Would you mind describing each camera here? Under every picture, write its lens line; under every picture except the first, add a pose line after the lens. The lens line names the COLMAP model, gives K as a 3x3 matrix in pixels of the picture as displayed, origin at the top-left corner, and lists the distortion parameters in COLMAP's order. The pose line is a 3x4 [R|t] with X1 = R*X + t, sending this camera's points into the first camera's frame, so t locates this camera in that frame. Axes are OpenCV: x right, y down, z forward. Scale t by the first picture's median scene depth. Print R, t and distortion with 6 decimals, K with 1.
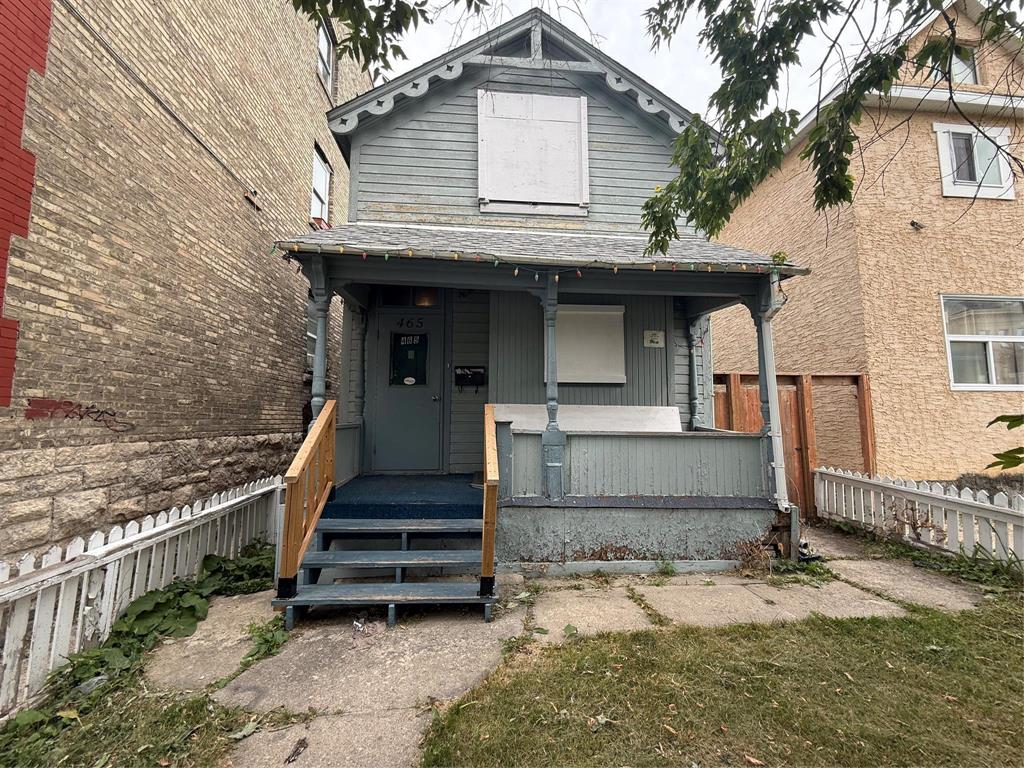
lens RADIAL K [[406.9, 0, 510.5], [0, 406.9, 384.4], [0, 0, 1]] dist [-0.001552, -0.000297]
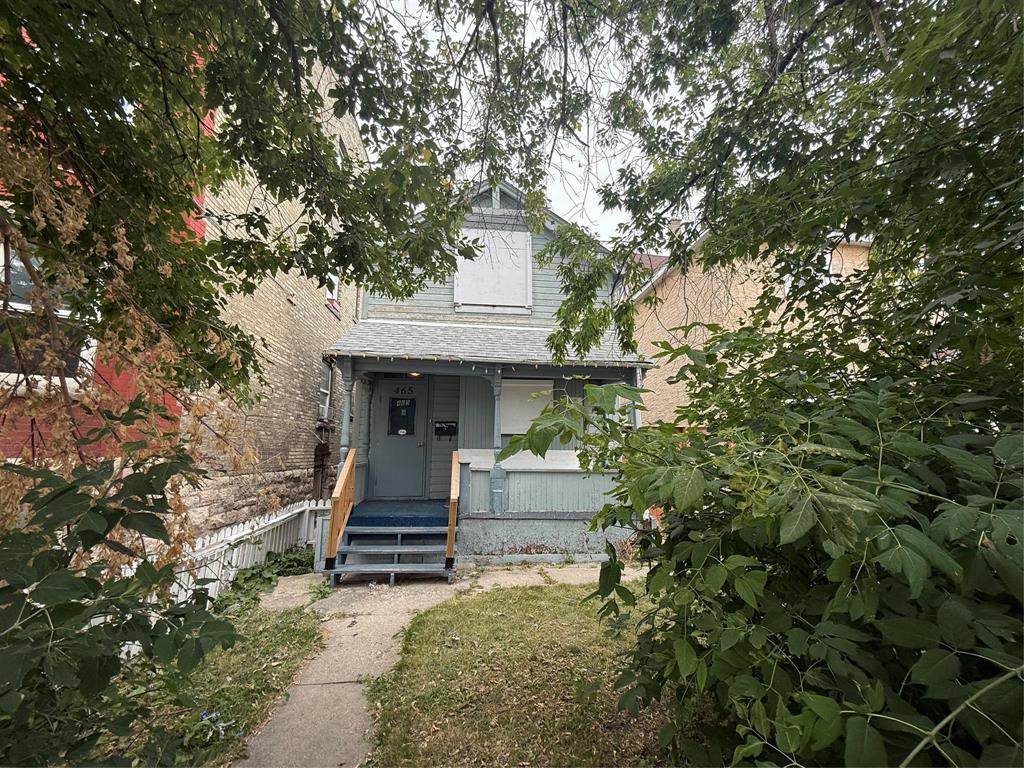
lens RADIAL K [[406.9, 0, 512.7], [0, 406.9, 380.3], [0, 0, 1]] dist [-0.001552, -0.000297]
pose [[0.999107, 0.006932, 0.041691, 0.099722], [-0.003222, 0.996079, -0.088408, -0.084995], [-0.042140, 0.088195, 0.995211, -0.584263]]
